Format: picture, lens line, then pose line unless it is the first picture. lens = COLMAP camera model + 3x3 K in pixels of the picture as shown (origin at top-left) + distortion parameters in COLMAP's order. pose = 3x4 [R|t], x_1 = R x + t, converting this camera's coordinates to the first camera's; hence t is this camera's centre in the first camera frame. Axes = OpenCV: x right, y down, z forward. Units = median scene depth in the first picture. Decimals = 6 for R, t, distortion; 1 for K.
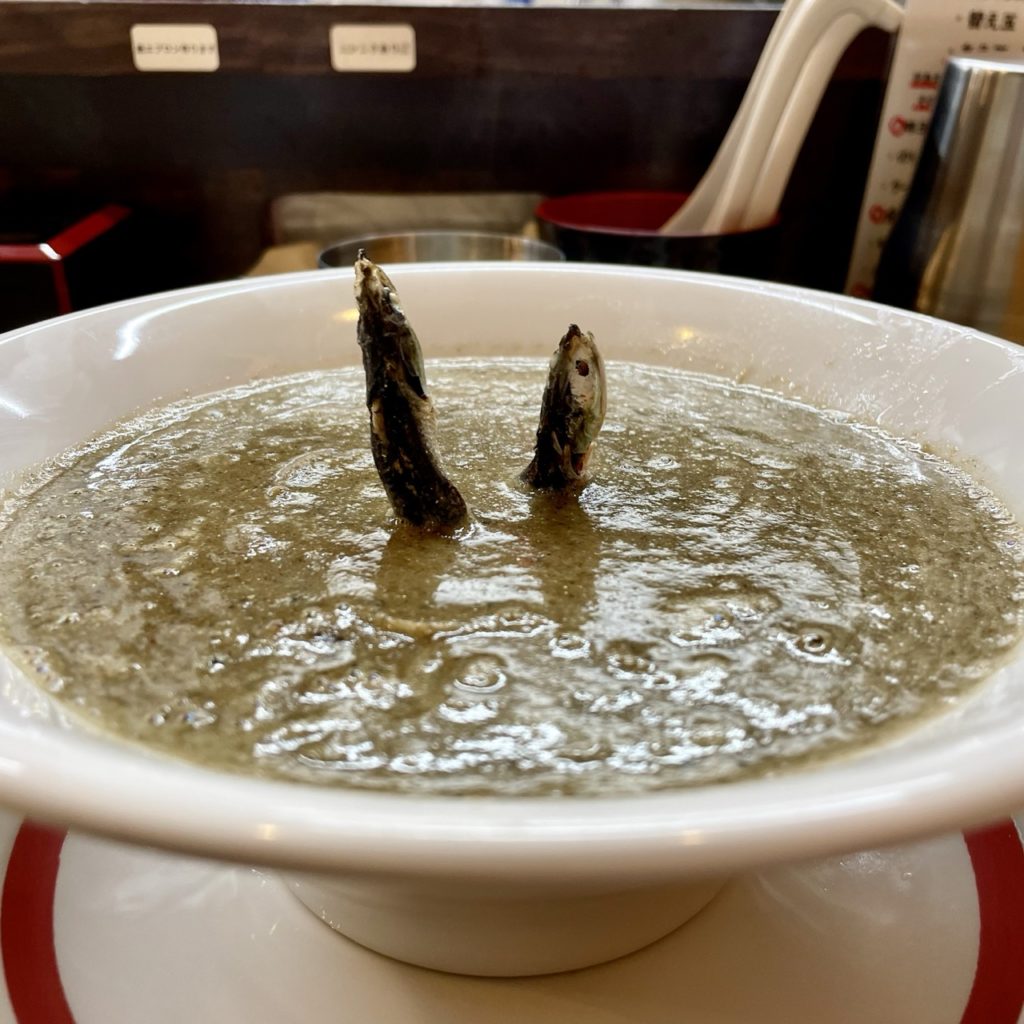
lens RADIAL K [[1053.6, 0, 515.4], [0, 1053.6, 510.6], [0, 0, 1]] dist [0.056017, 0.000000]
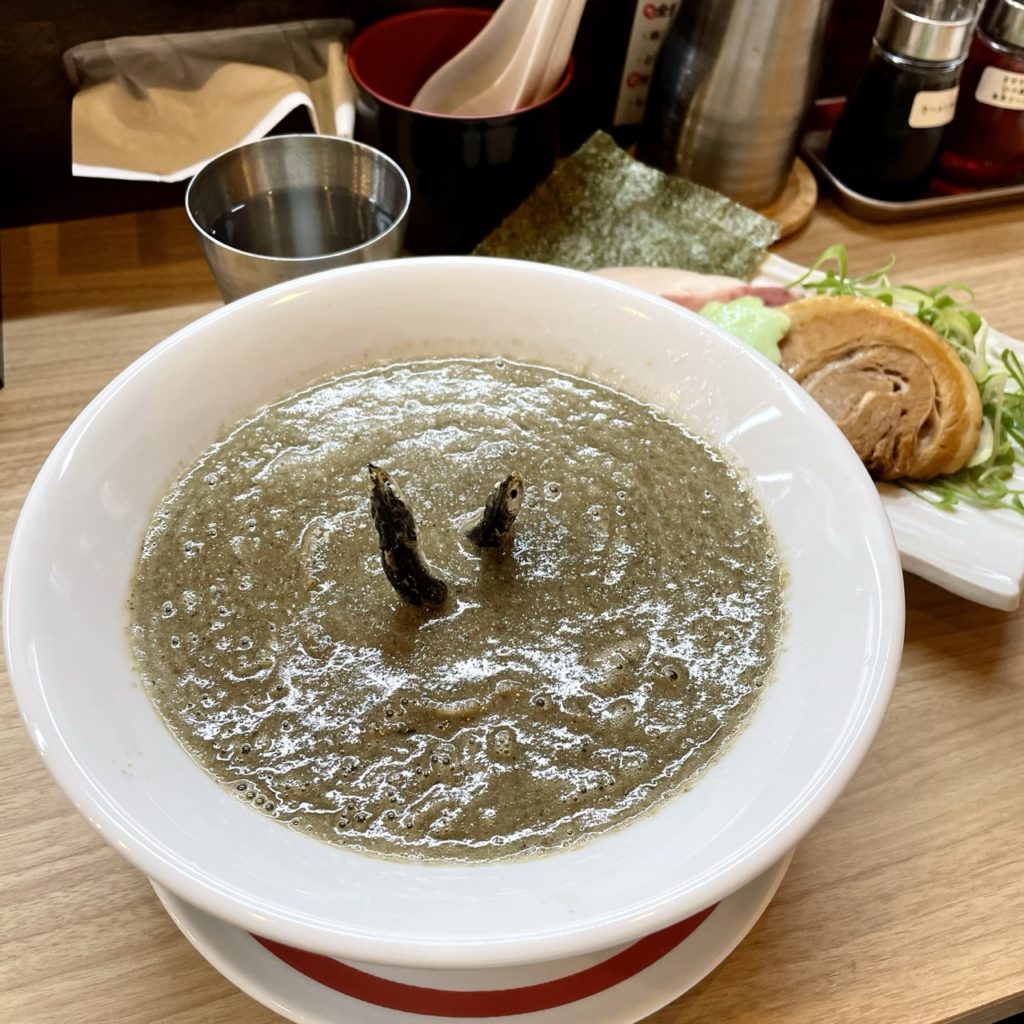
lens RADIAL K [[1053.6, 0, 505.6], [0, 1053.6, 512.4], [0, 0, 1]] dist [0.056017, 0.000000]
pose [[0.967679, -0.161742, 0.193487, -0.239976], [0.063926, 0.899502, 0.432214, -0.750165], [-0.243949, -0.405876, 0.880769, -0.324534]]
